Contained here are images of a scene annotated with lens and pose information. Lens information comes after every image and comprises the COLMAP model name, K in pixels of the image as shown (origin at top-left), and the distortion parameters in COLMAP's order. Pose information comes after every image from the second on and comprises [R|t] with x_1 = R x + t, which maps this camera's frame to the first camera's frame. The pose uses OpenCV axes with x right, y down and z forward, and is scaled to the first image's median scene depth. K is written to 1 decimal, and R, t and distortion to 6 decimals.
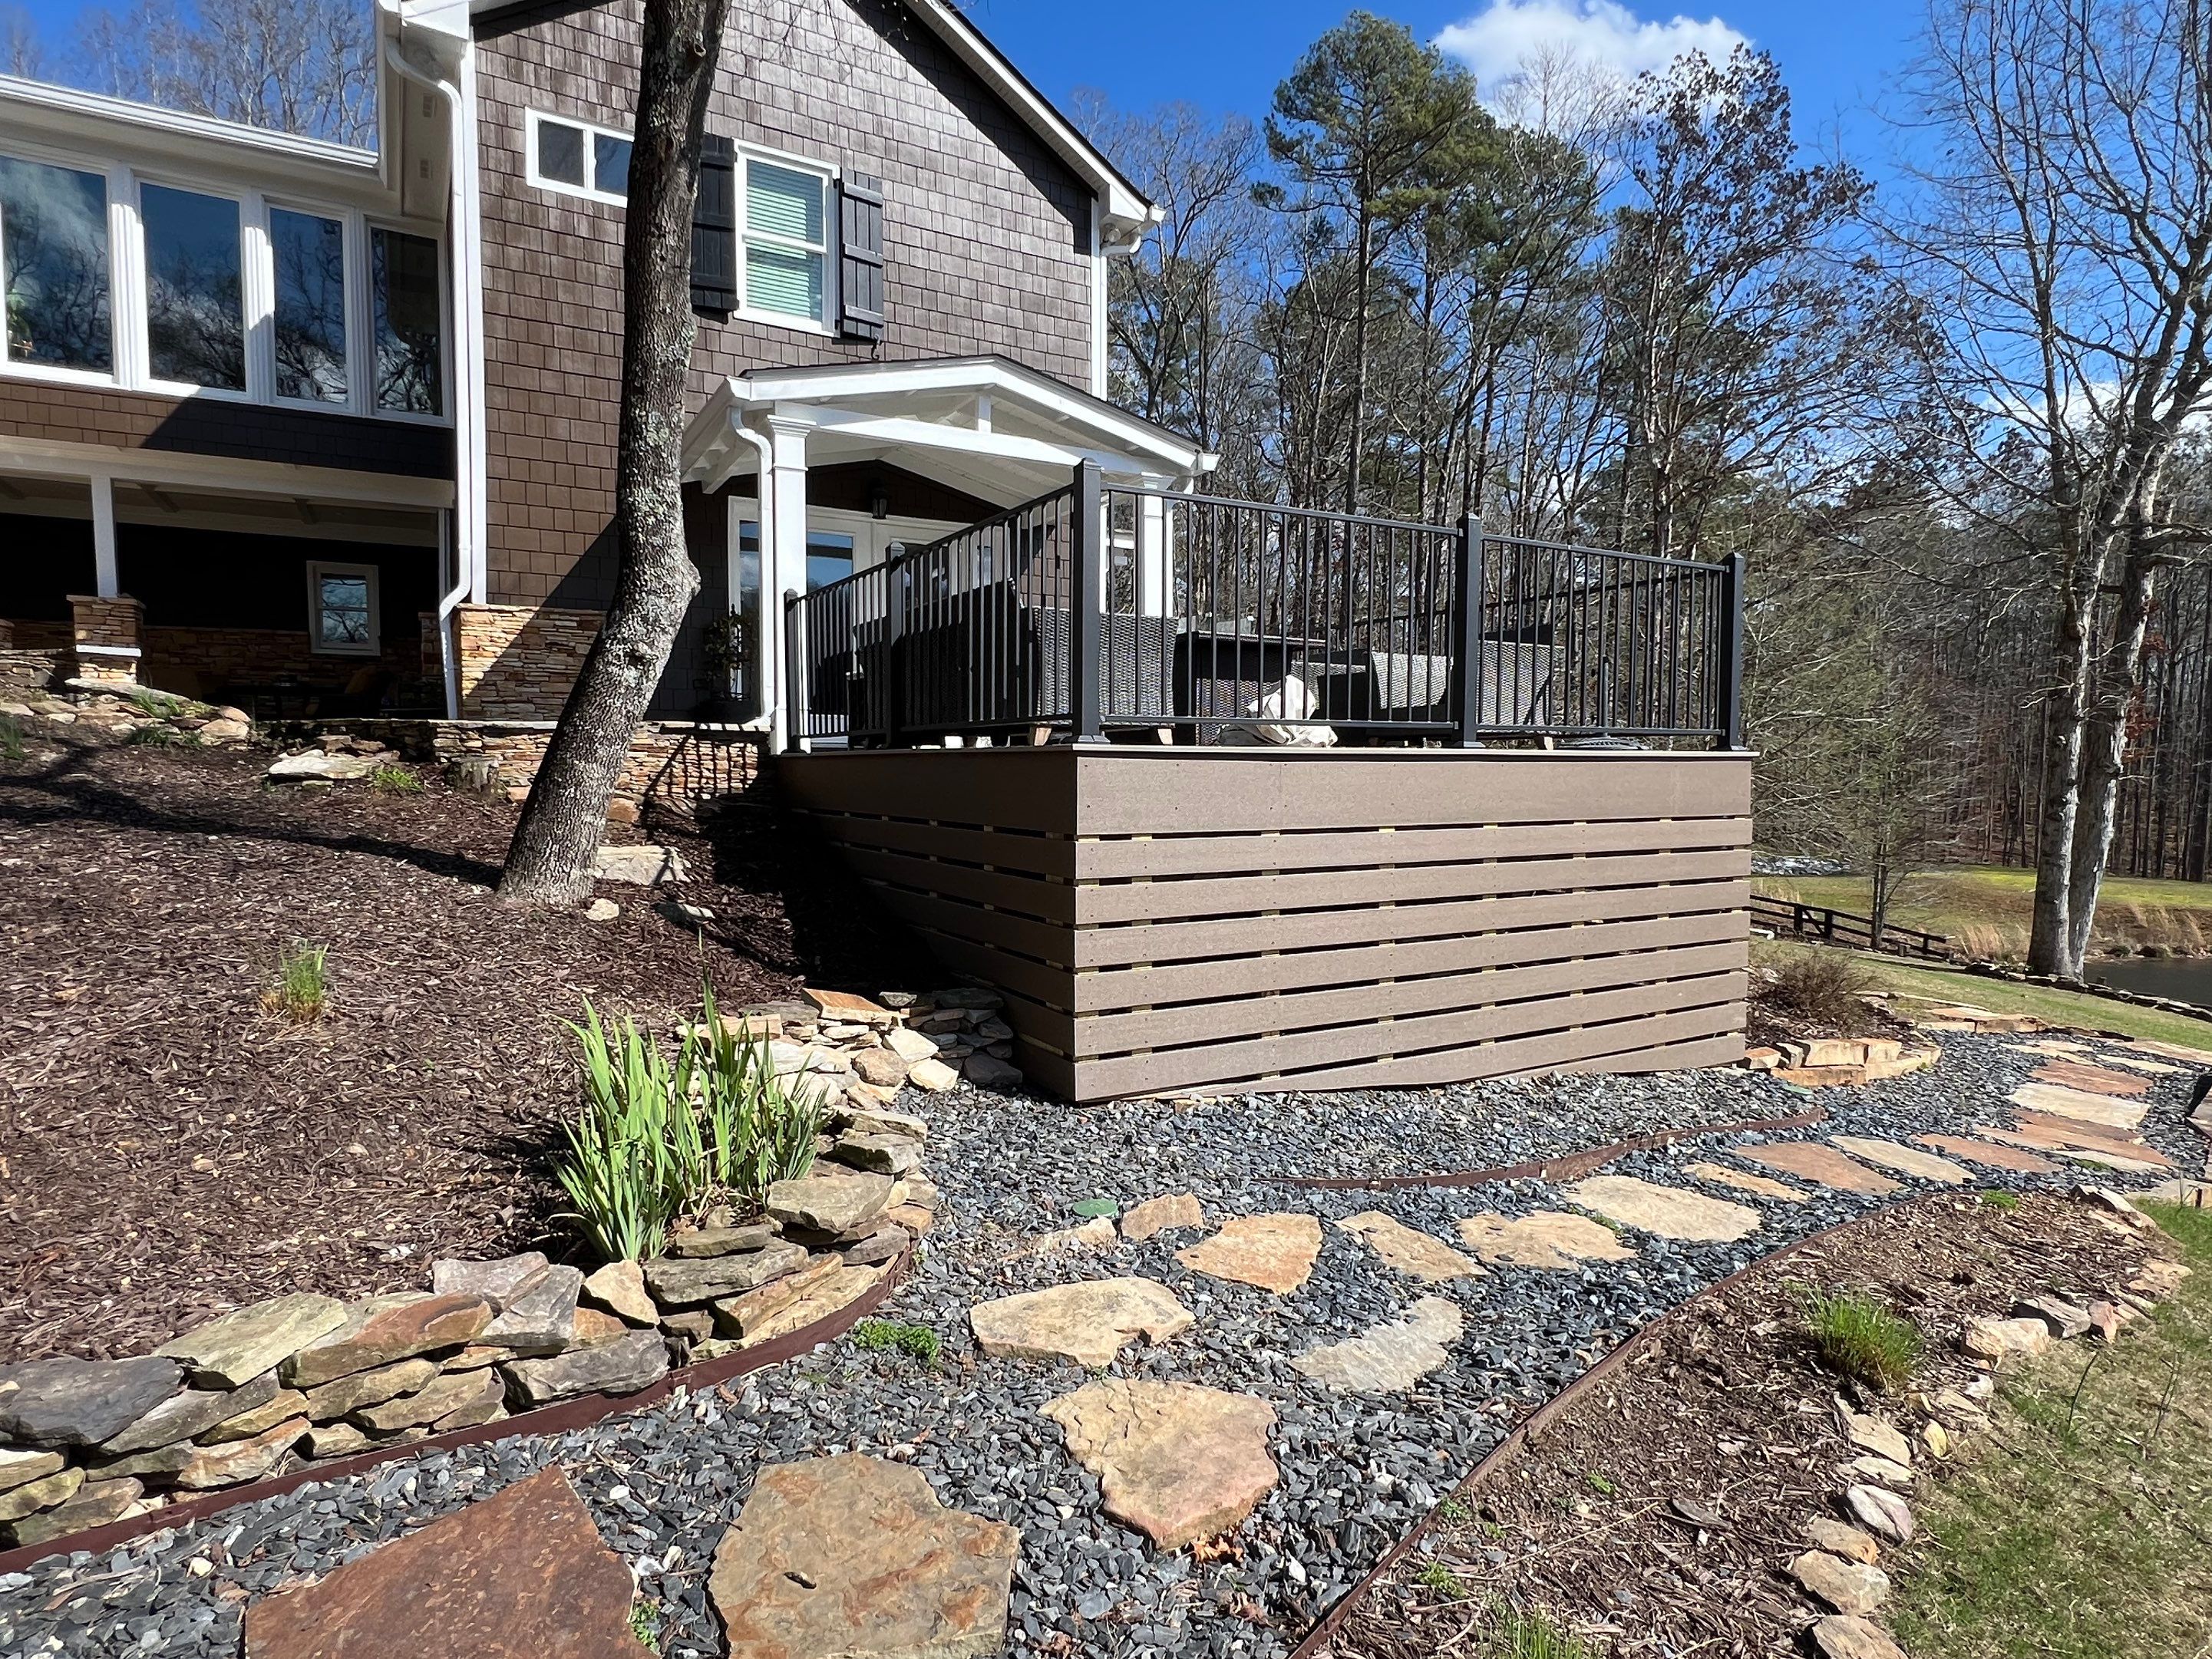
lens RADIAL K [[1231.3, 0, 1108.0], [0, 1231.3, 843.4], [0, 0, 1]] dist [-0.000180, 0.001168]
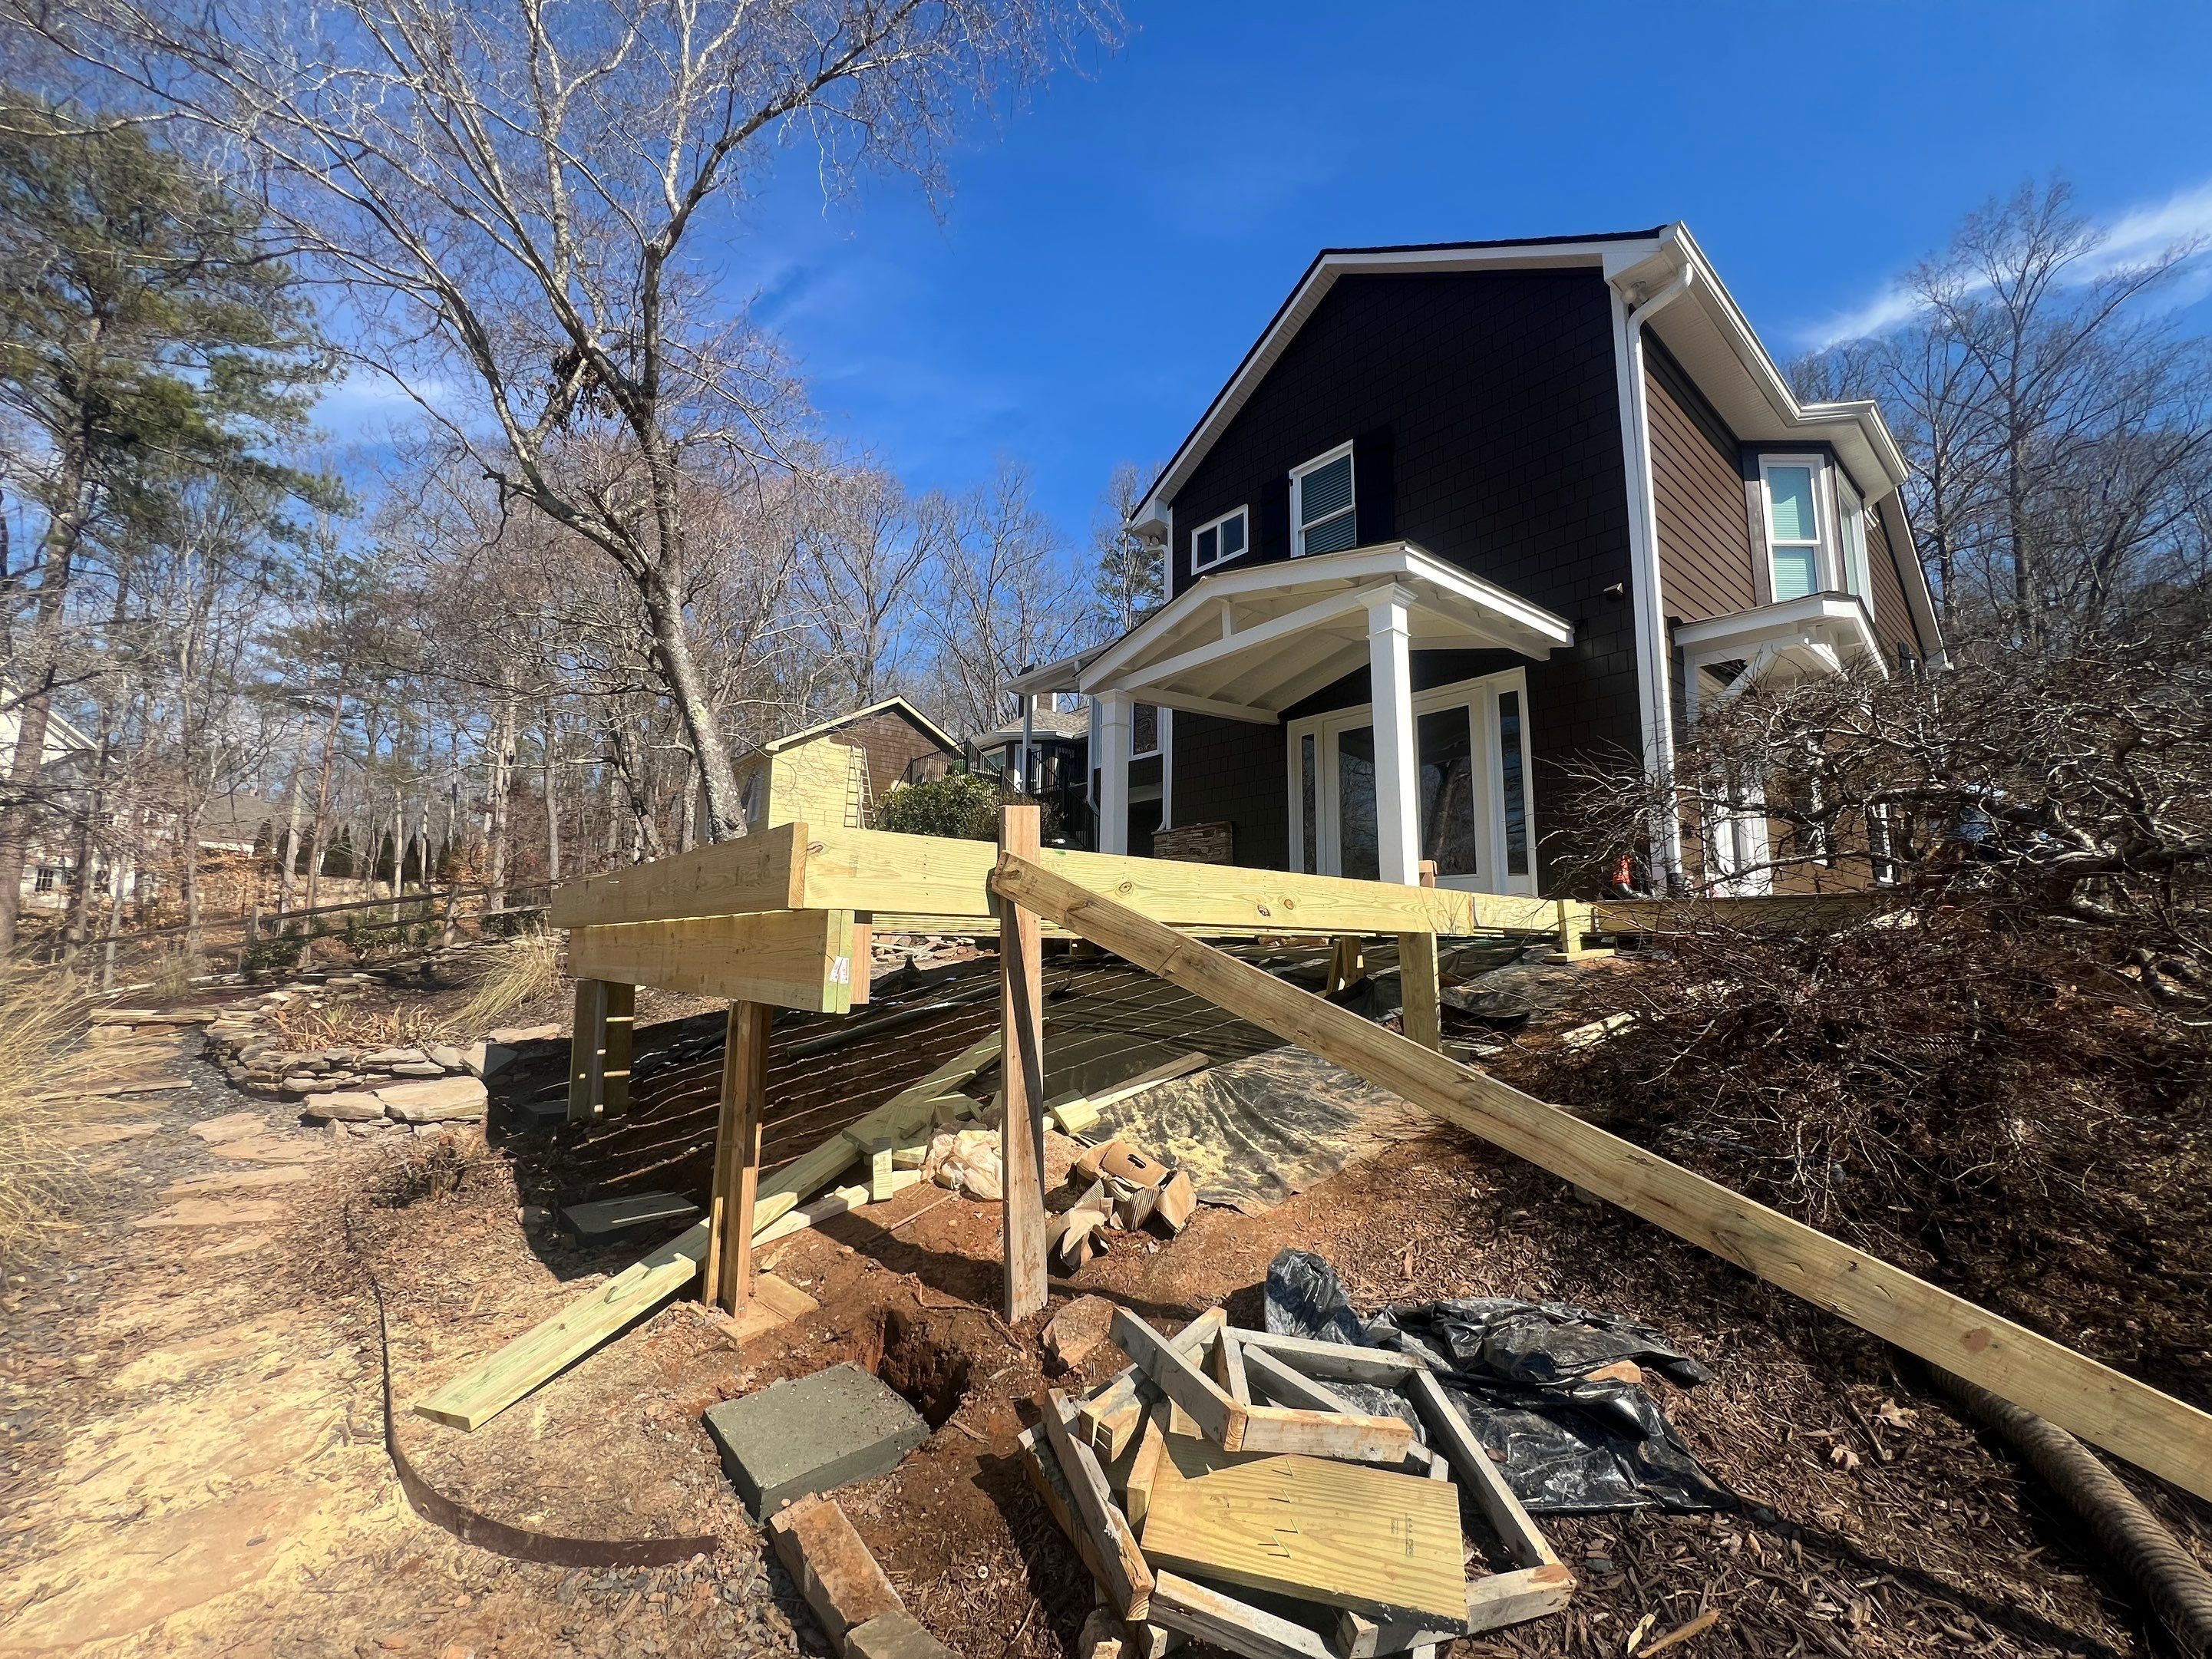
lens RADIAL K [[884.8, 0, 1098.3], [0, 884.8, 835.4], [0, 0, 1]] dist [-0.002660, 0.001200]
pose [[0.159320, -0.121236, -0.979755, 0.556584], [-0.065757, 0.988924, -0.133064, -0.020623], [0.985035, 0.085625, 0.149583, 0.640164]]
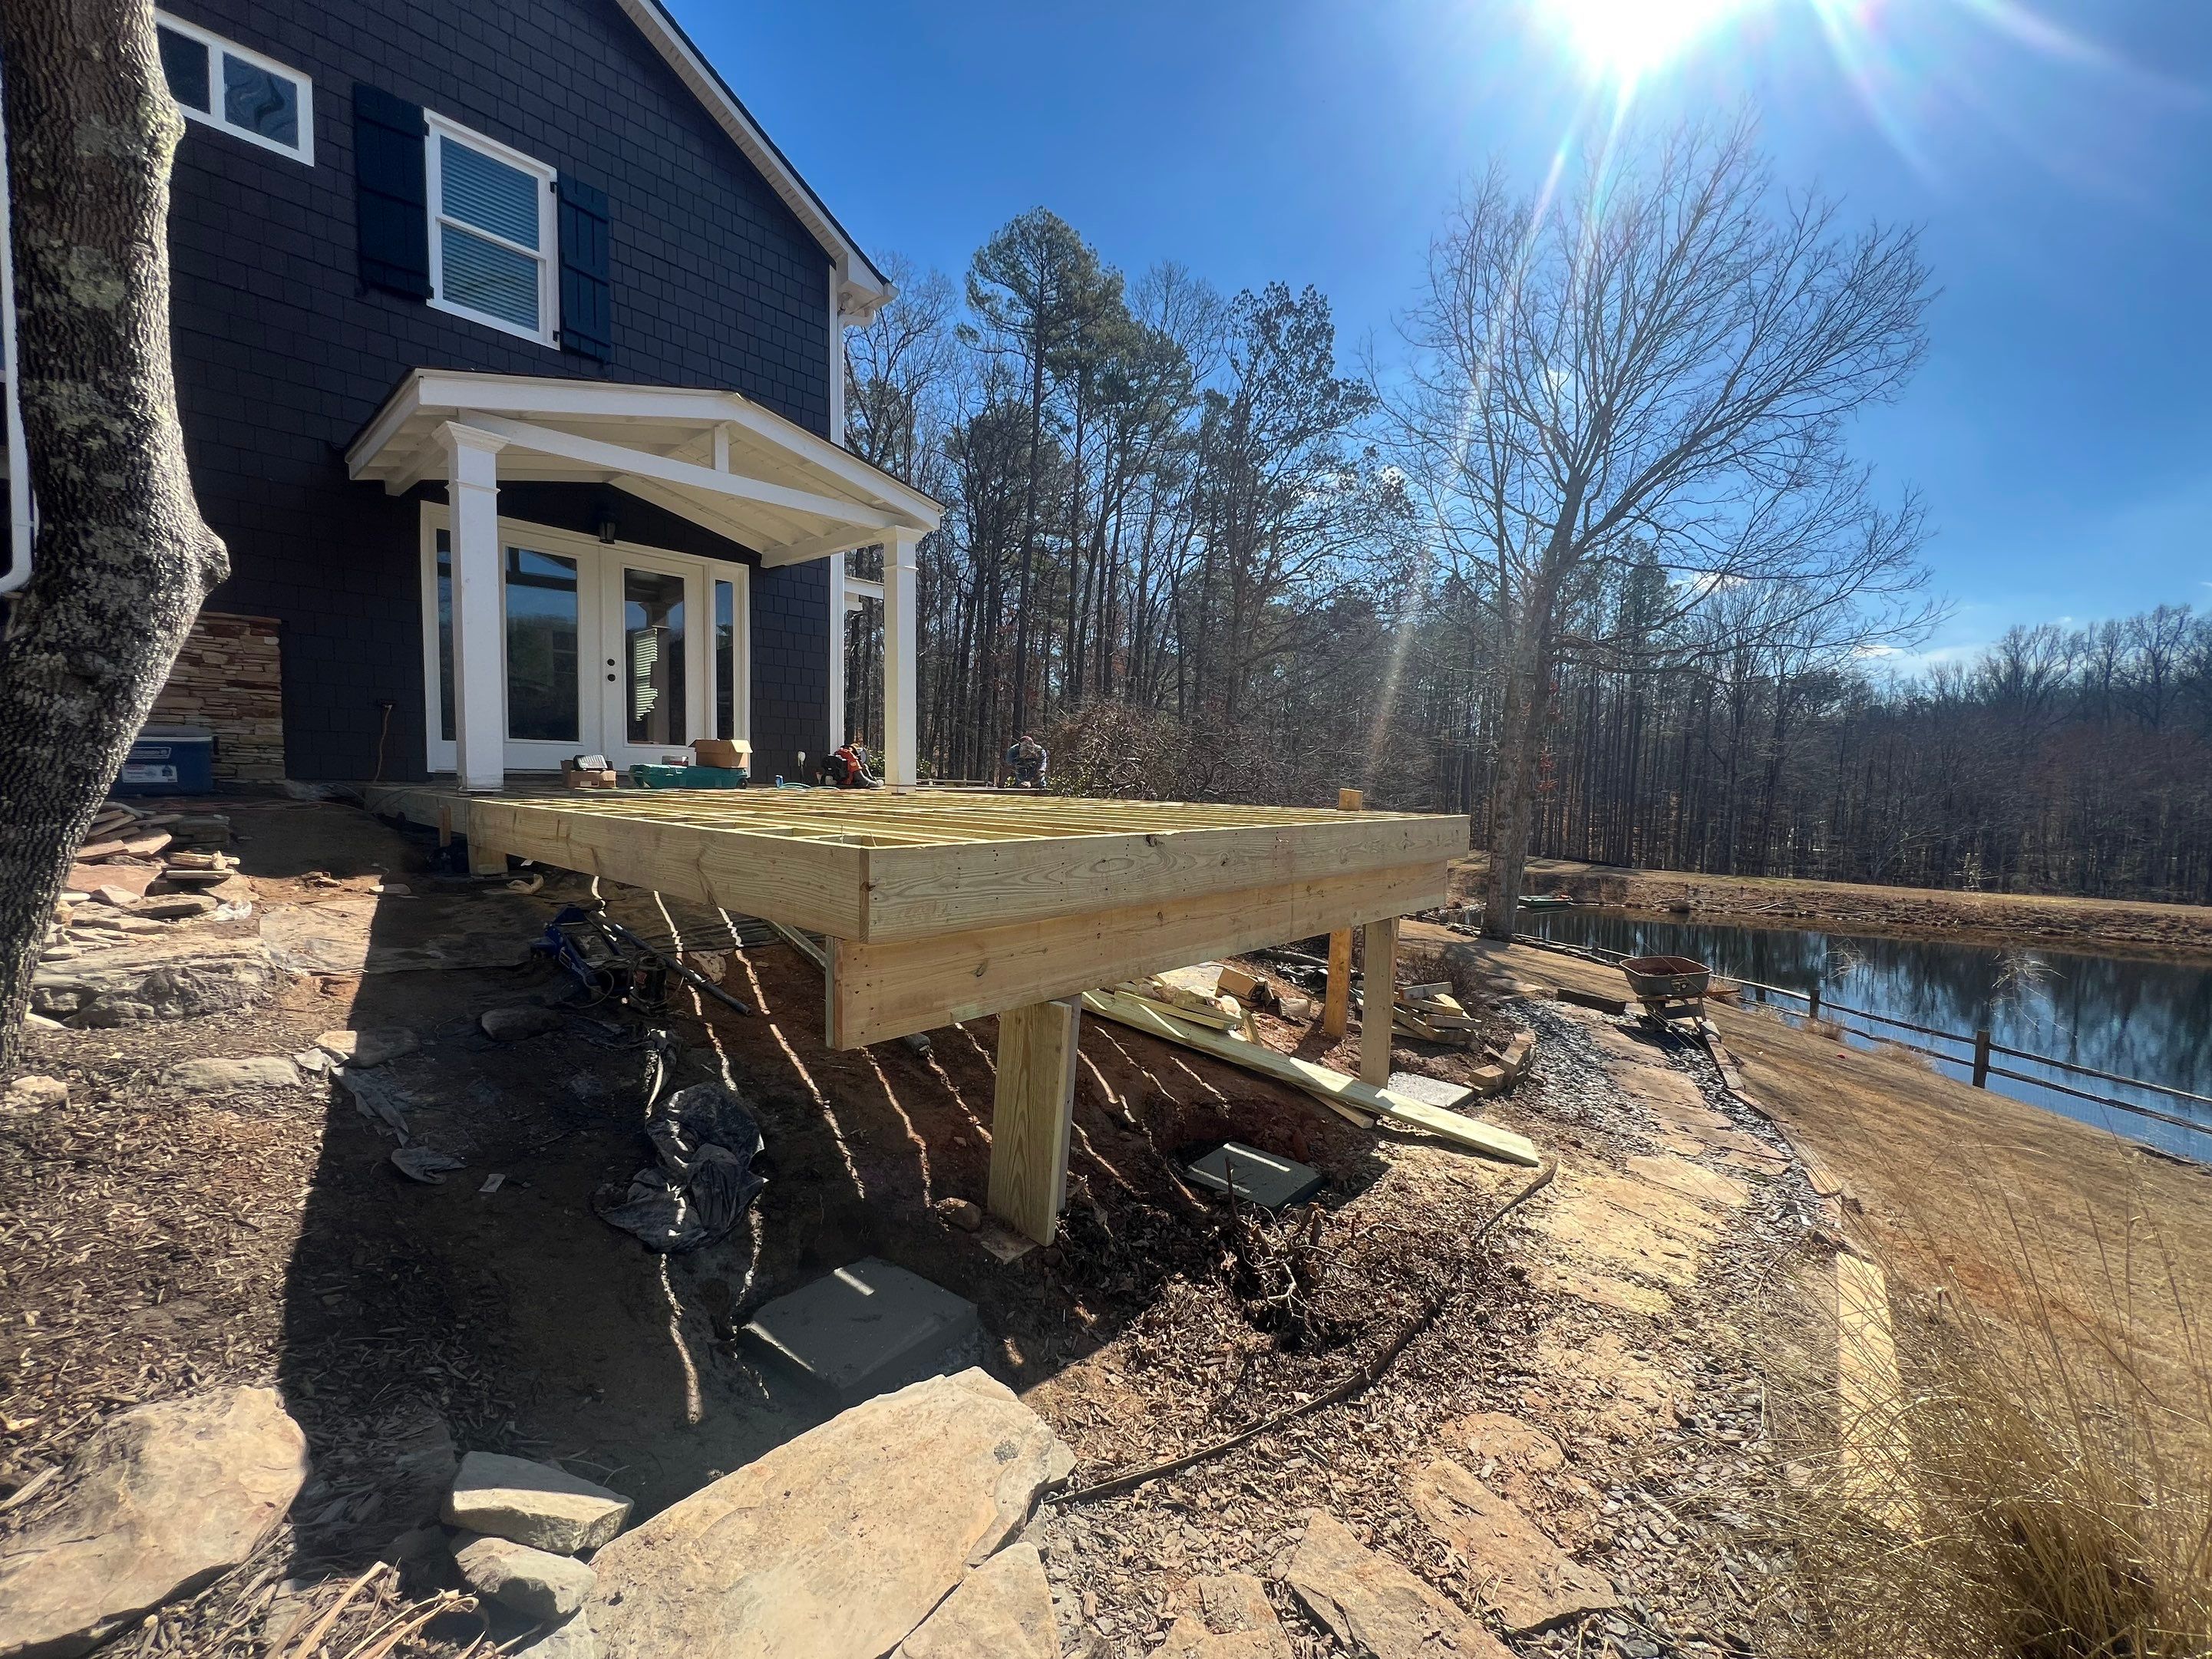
lens RADIAL K [[884.8, 0, 1120.0], [0, 884.8, 831.5], [0, 0, 1]] dist [-0.002660, 0.001200]
pose [[0.951148, 0.002977, 0.308720, -0.011412], [-0.006135, 0.999938, 0.009258, -0.041400], [-0.308673, -0.010700, 0.951108, 0.197308]]
